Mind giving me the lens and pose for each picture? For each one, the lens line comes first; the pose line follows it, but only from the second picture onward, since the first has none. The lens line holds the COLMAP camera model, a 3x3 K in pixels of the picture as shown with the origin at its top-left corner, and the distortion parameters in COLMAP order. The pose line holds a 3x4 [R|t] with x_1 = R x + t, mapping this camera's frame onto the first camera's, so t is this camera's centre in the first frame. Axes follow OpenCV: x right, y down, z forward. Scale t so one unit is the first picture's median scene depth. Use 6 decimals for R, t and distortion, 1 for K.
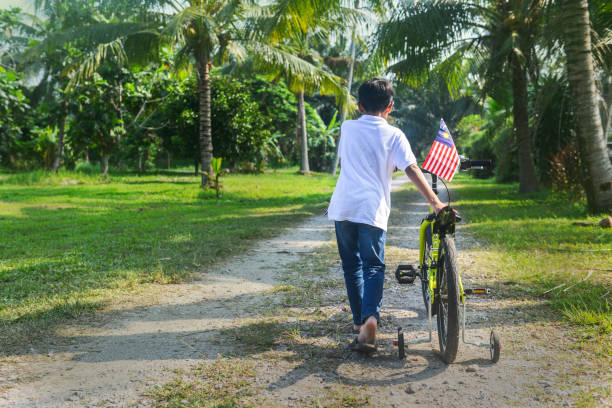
lens RADIAL K [[697.3, 0, 277.0], [0, 697.3, 203.2], [0, 0, 1]] dist [0.070535, -0.009343]
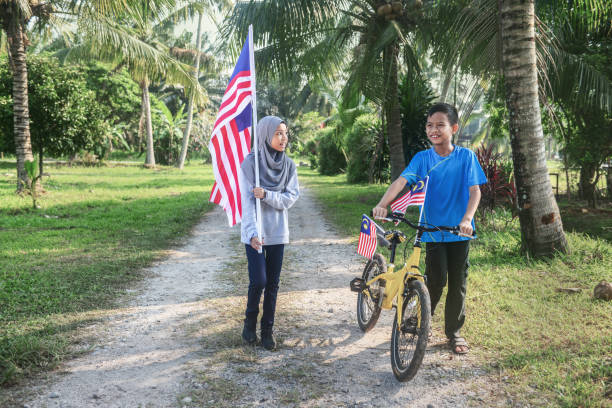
lens RADIAL K [[631.1, 0, 306.0], [0, 631.1, 204.0], [0, 0, 1]] dist [0.051905, -0.002232]
pose [[0.961524, -0.011372, 0.274484, 0.007047], [0.004323, 0.999646, 0.026270, -0.017349], [-0.274686, -0.024073, 0.961233, 0.122041]]
